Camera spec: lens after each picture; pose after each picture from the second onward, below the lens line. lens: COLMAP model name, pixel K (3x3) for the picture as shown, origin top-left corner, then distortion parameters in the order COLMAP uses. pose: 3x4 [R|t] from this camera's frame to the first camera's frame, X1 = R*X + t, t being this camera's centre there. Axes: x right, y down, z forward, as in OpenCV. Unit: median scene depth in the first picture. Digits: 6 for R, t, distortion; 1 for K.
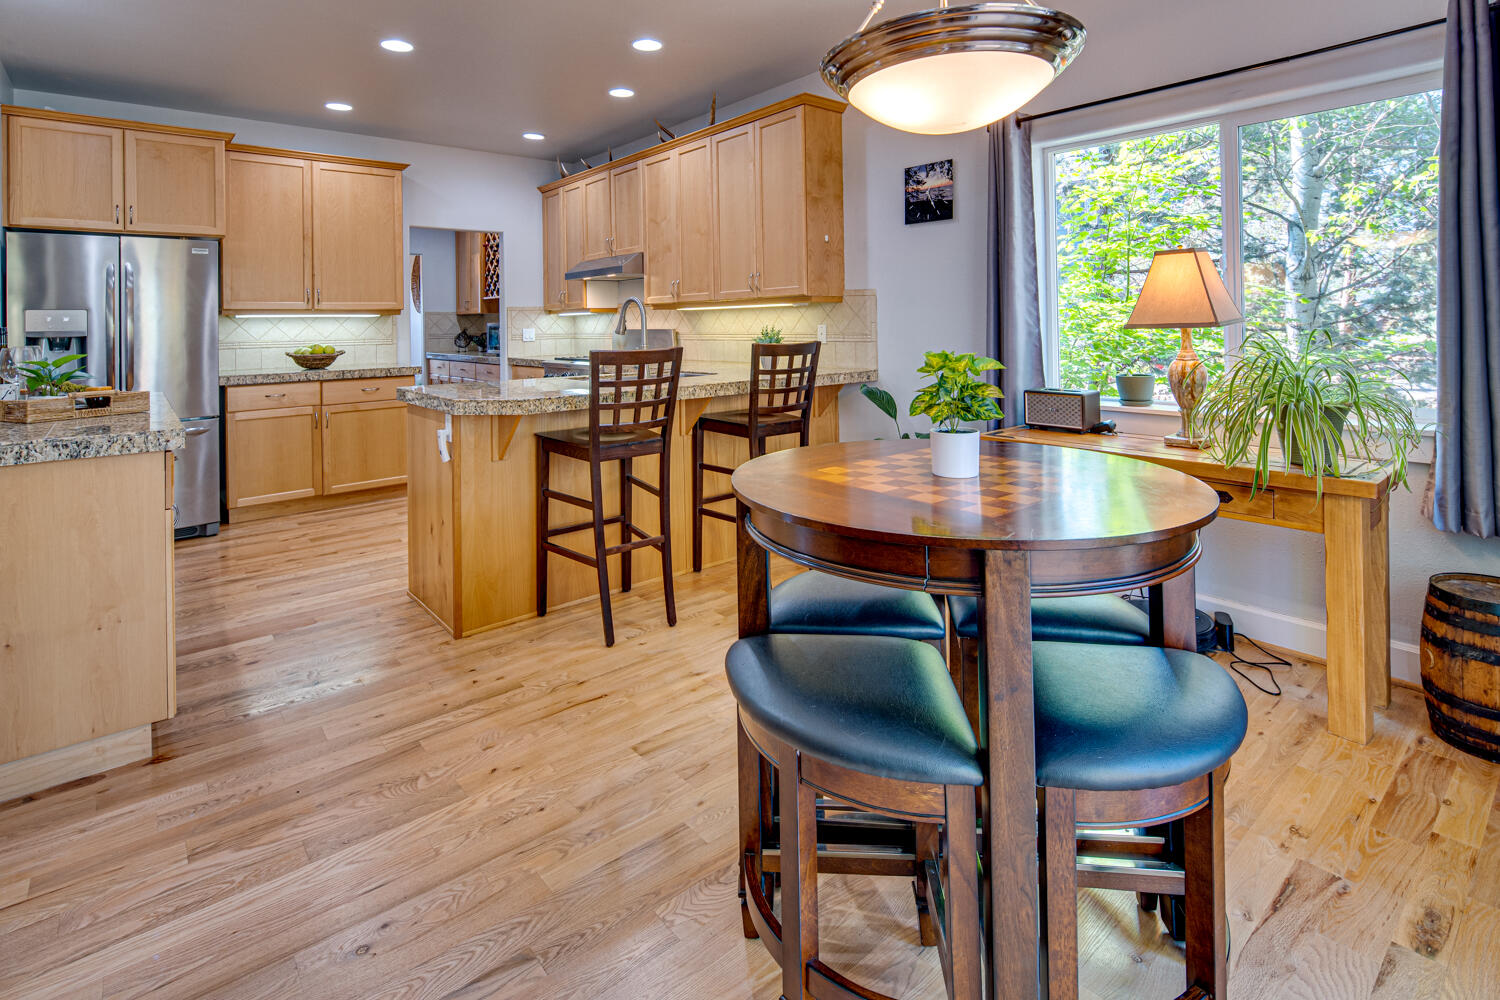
lens RADIAL K [[734.0, 0, 738.4], [0, 734.0, 310.6], [0, 0, 1]] dist [0.004576, -0.005967]
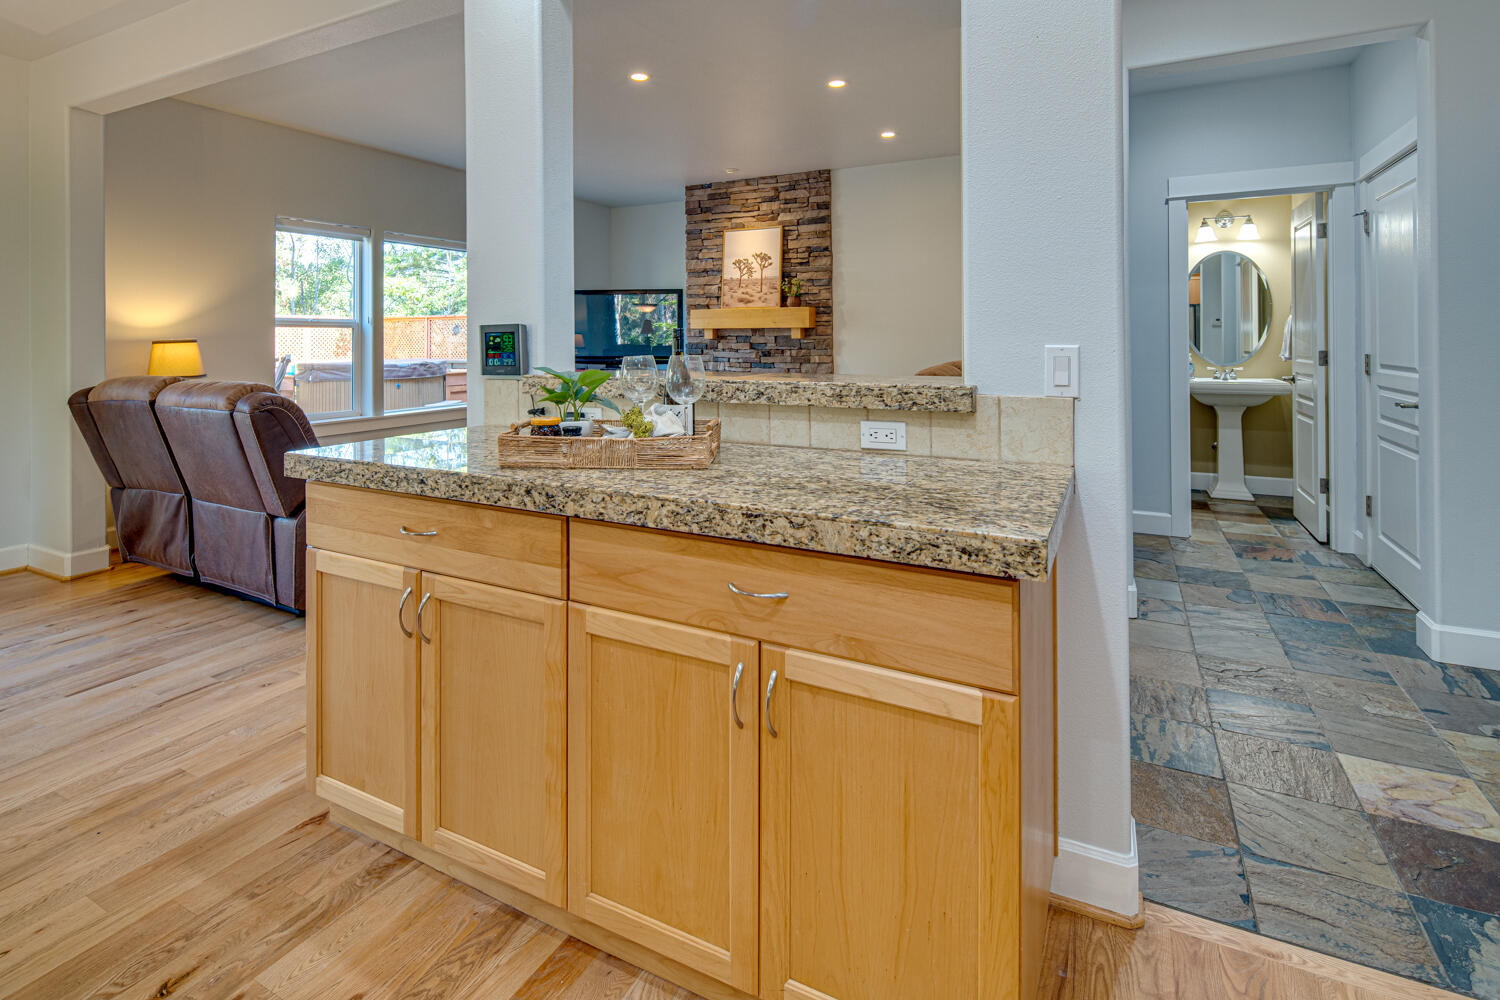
lens RADIAL K [[734.0, 0, 751.5], [0, 734.0, 331.1], [0, 0, 1]] dist [0.004576, -0.005967]
pose [[-0.918532, 0.016195, -0.395016, -0.502964], [0.025157, 0.999530, -0.017518, 0.027939], [0.394546, -0.026028, -0.918507, 1.099155]]
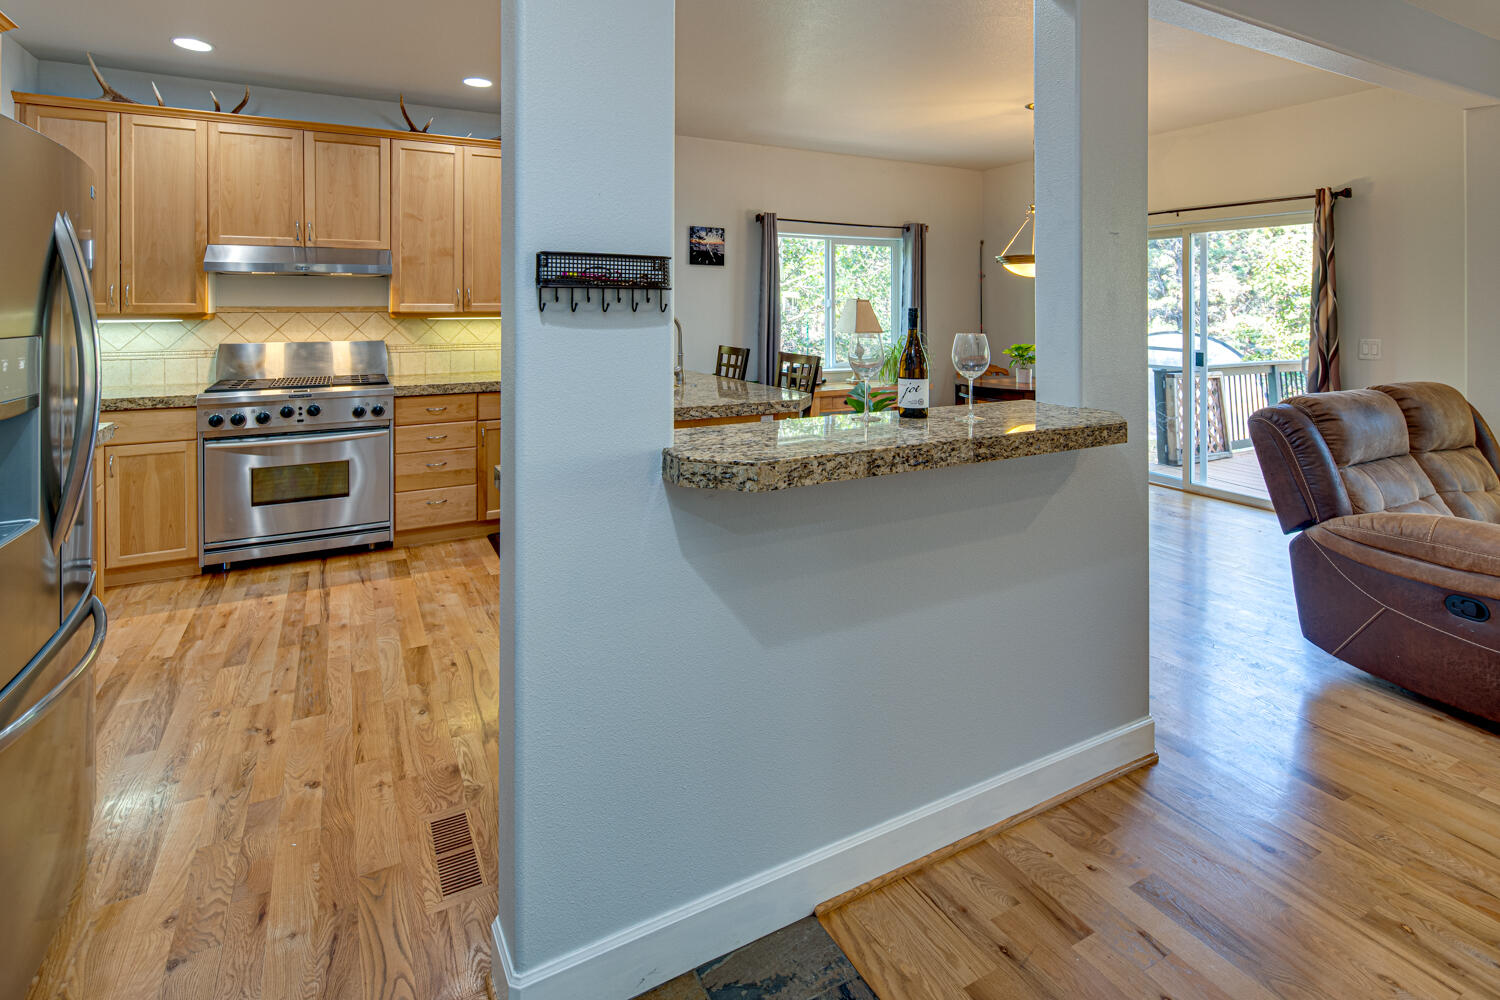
lens RADIAL K [[734.0, 0, 747.3], [0, 734.0, 307.6], [0, 0, 1]] dist [0.004576, -0.005967]
pose [[0.207496, 0.014789, 0.978124, -1.198665], [-0.018485, 0.999766, -0.011195, -0.016644], [-0.978061, -0.015758, 0.207721, 0.590743]]
